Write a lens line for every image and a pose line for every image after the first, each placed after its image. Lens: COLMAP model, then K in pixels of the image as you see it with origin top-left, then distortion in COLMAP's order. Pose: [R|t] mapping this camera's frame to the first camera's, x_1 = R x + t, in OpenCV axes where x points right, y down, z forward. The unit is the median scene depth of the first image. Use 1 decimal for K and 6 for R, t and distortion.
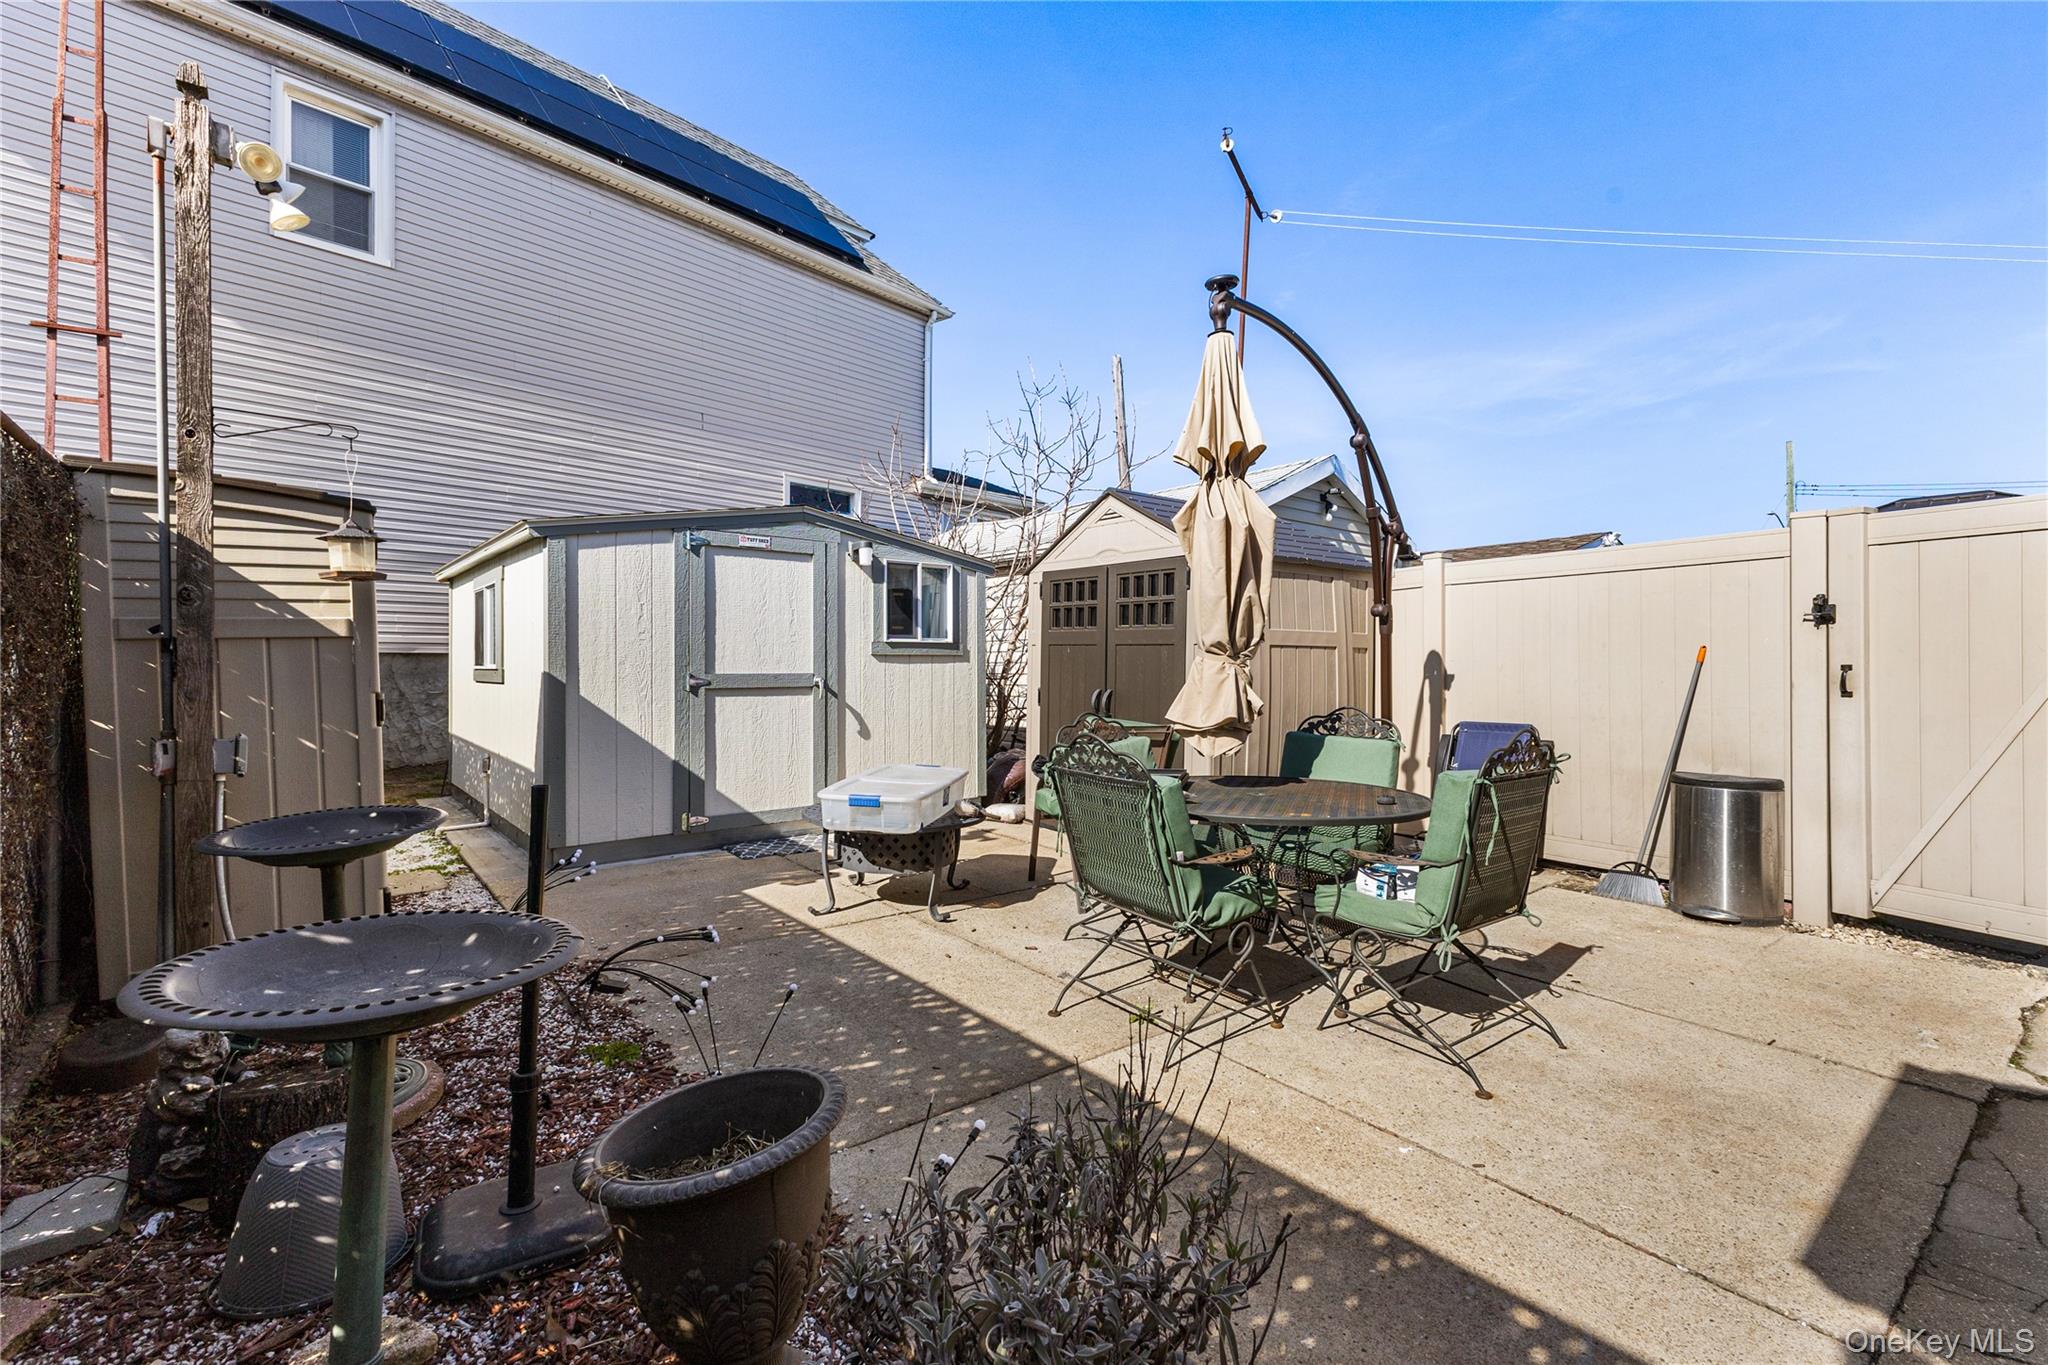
lens RADIAL K [[898.1, 0, 1018.0], [0, 898.1, 637.5], [0, 0, 1]] dist [0.023207, -0.005720]
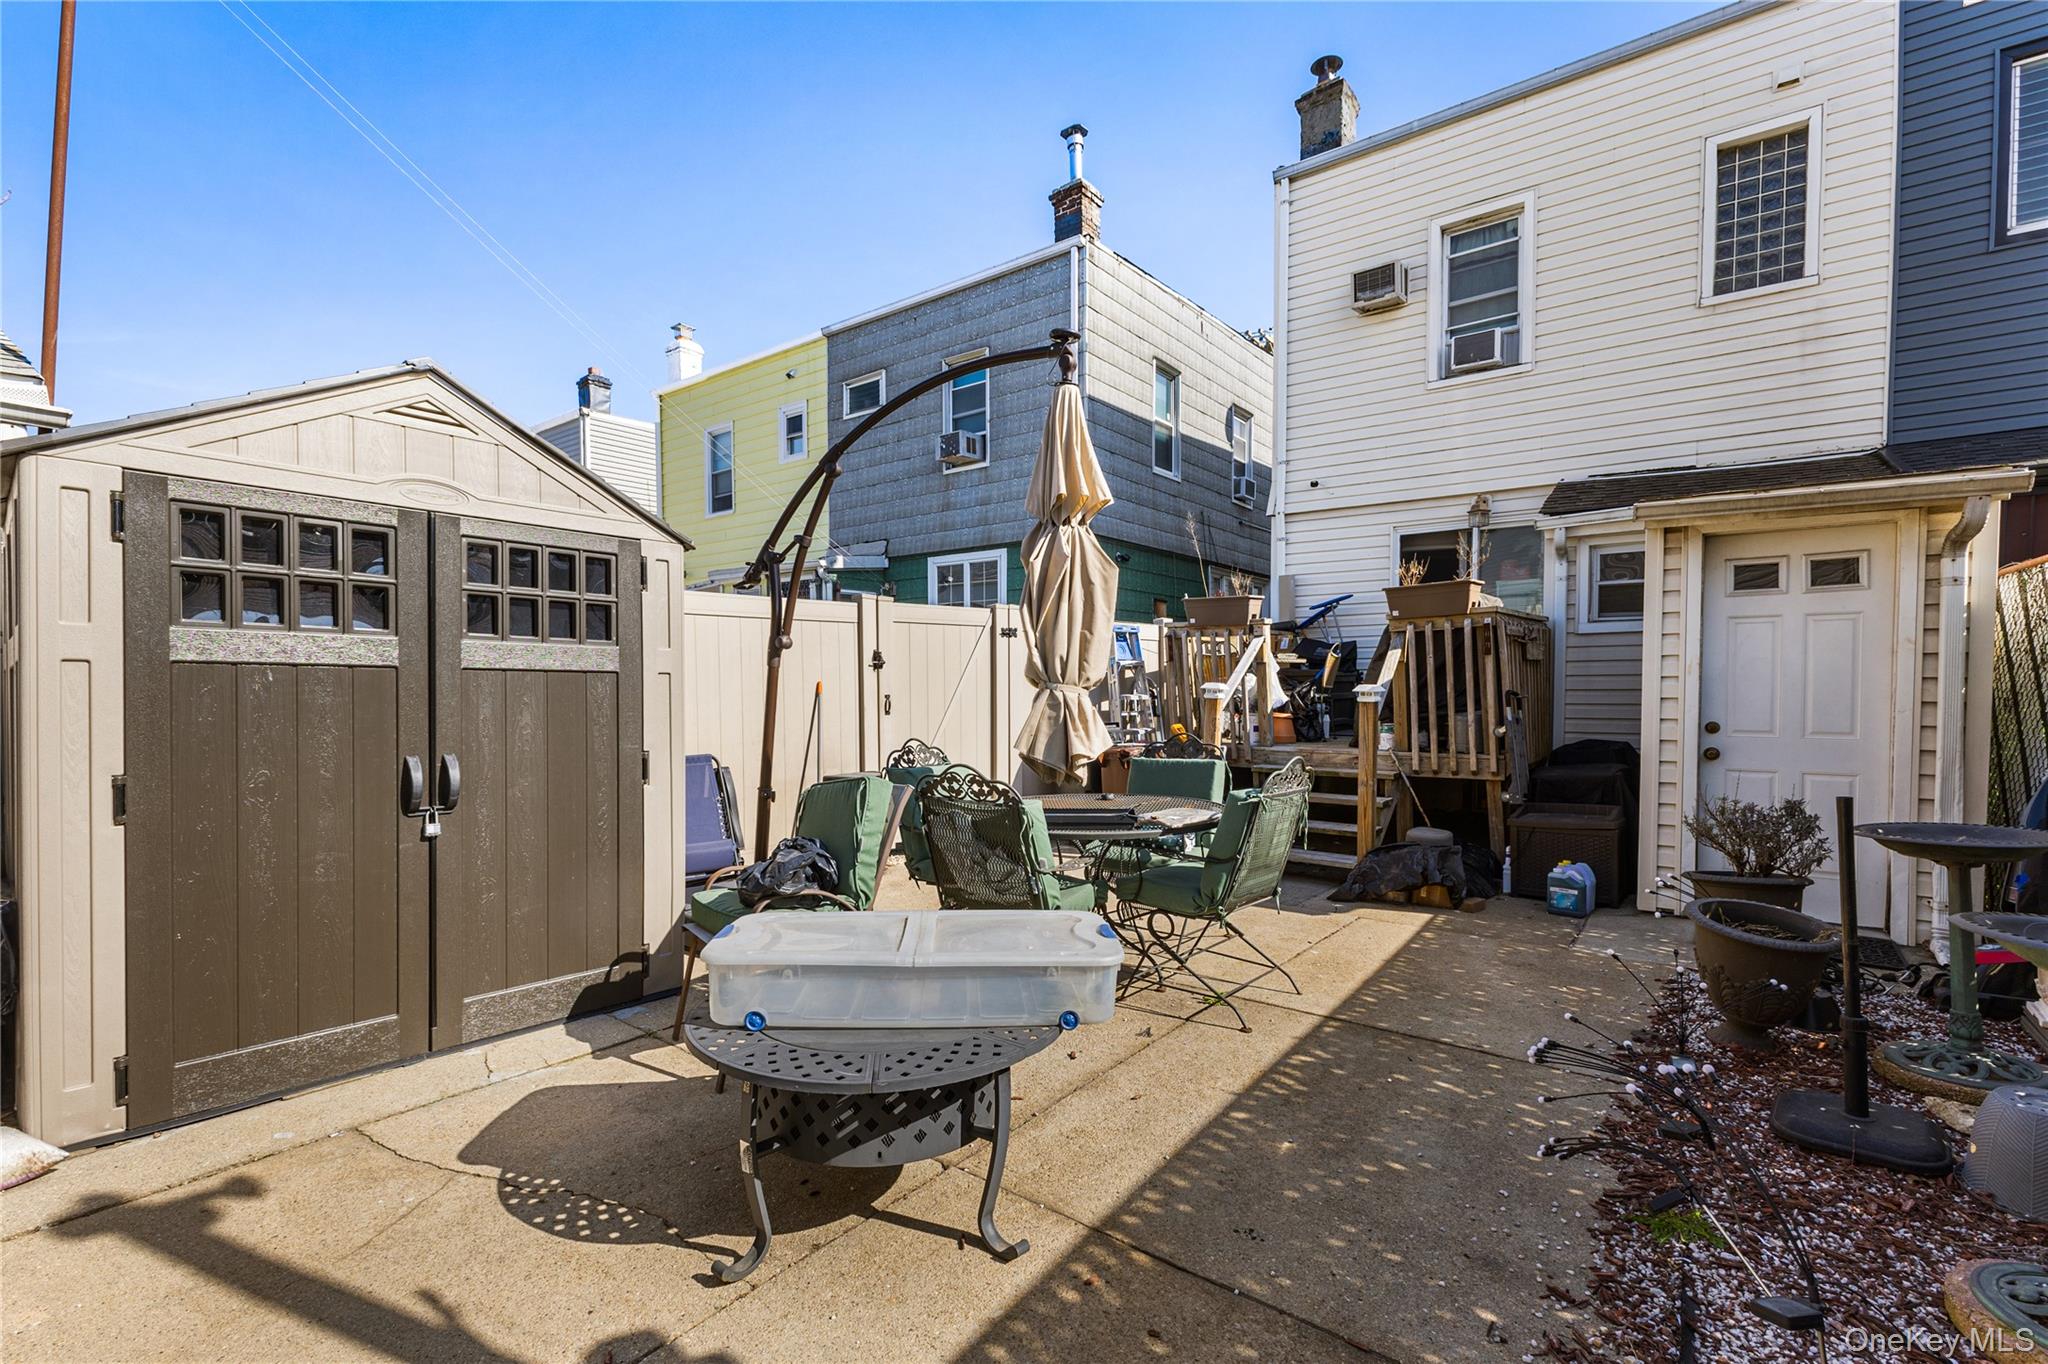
lens RADIAL K [[898.1, 0, 1040.6], [0, 898.1, 693.8], [0, 0, 1]] dist [0.023207, -0.005720]
pose [[-0.260820, -0.007217, 0.965360, -0.676530], [-0.022775, 0.999740, 0.001321, 0.020138], [-0.965119, -0.021642, -0.260917, 1.117243]]
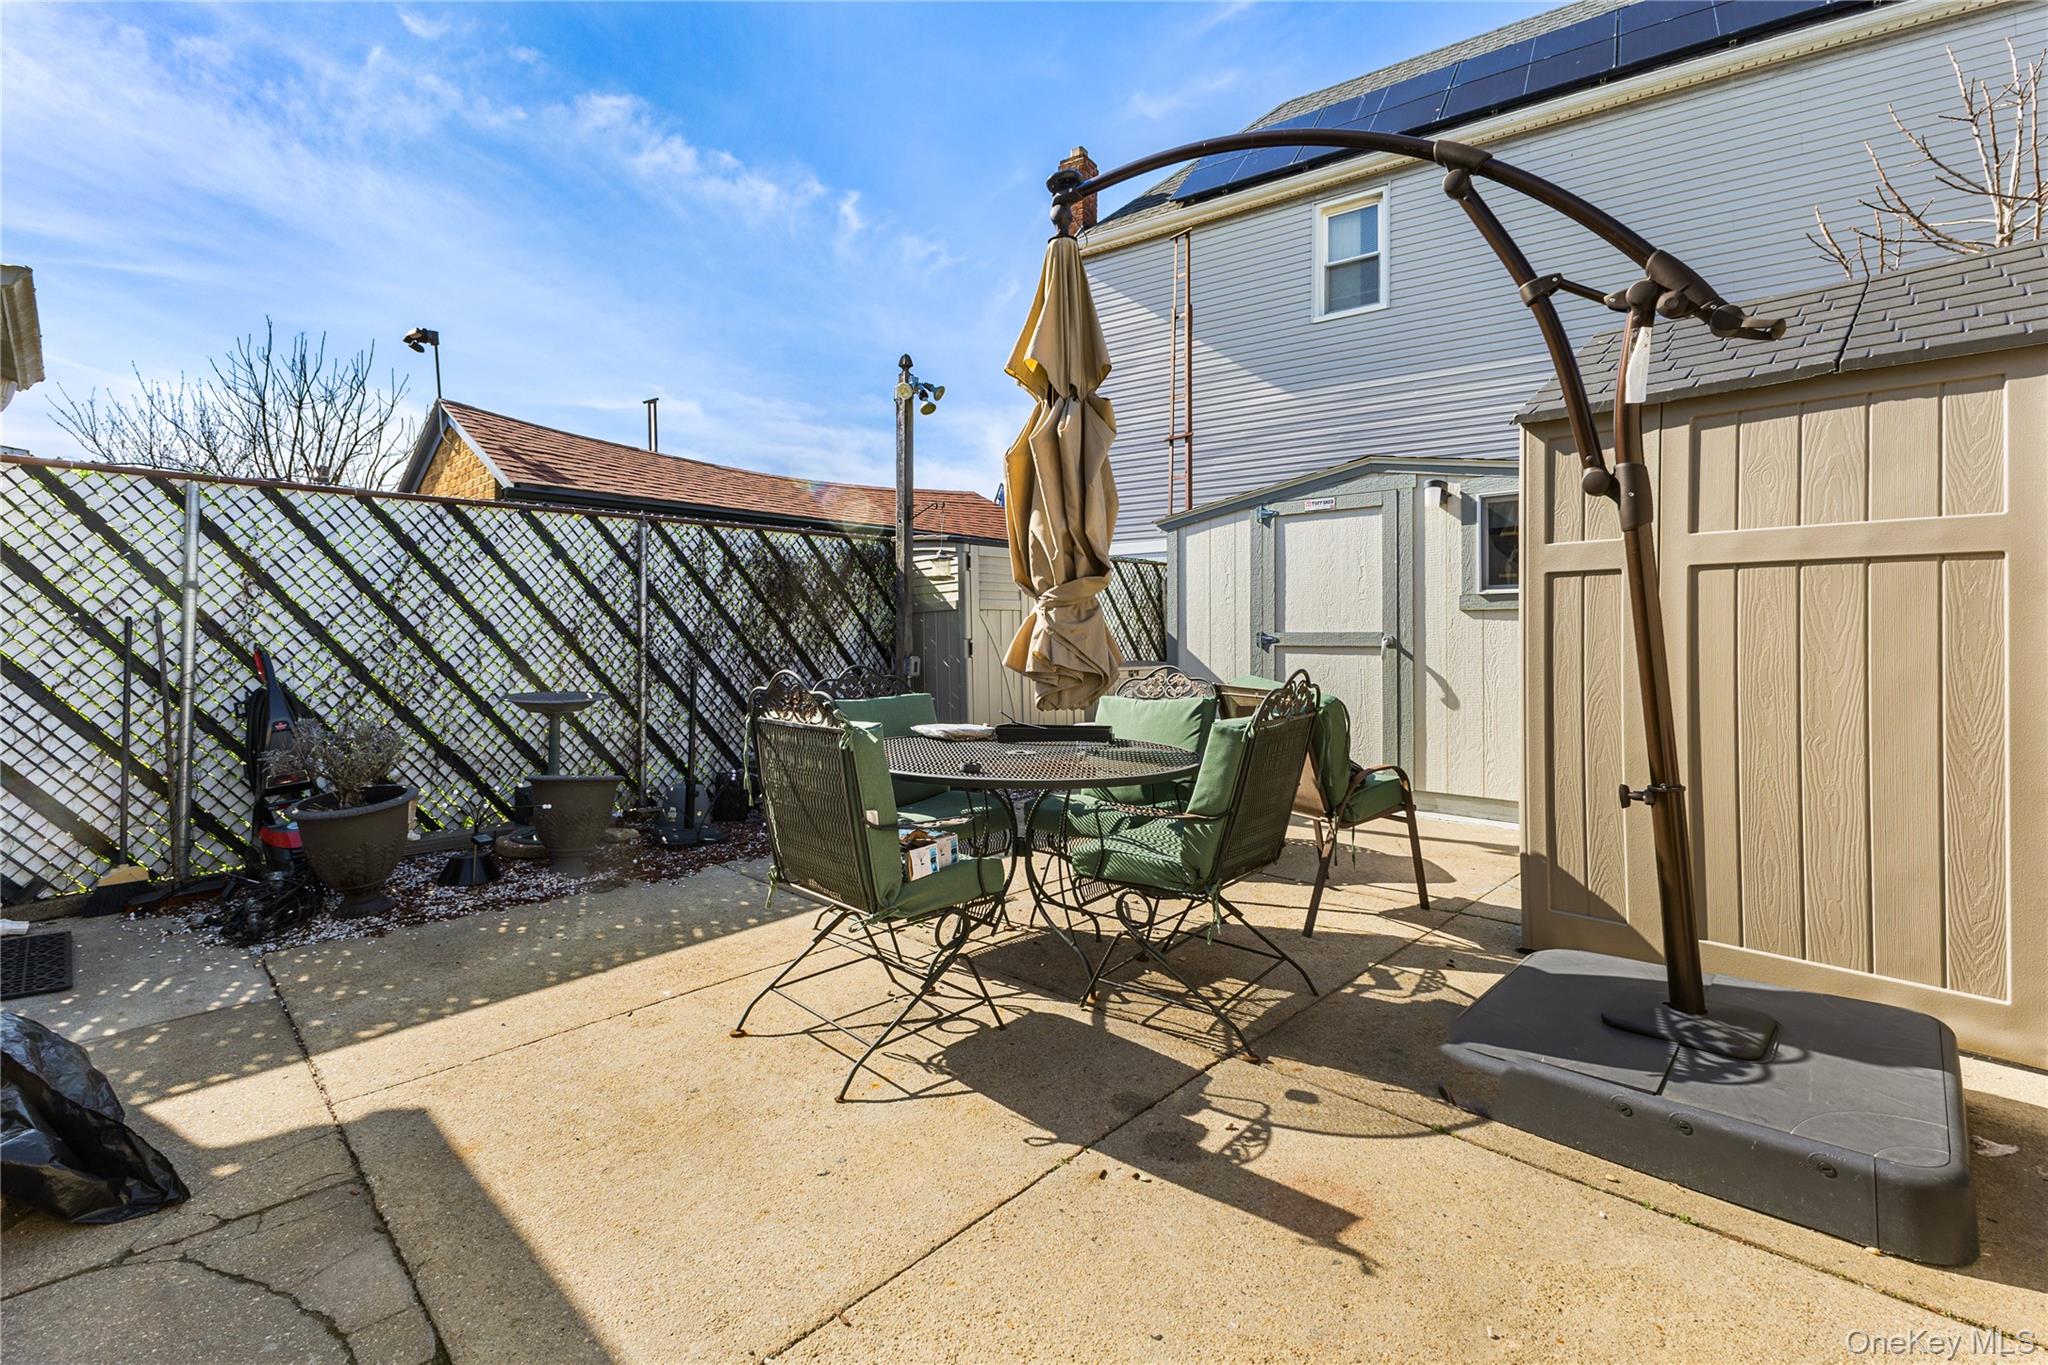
lens RADIAL K [[898.1, 0, 1025.1], [0, 898.1, 608.5], [0, 0, 1]] dist [0.023207, -0.005720]
pose [[0.130508, -0.030525, -0.990977, 0.949074], [0.025287, 0.999303, -0.027451, 0.045092], [0.991125, -0.021476, 0.131189, 0.728608]]
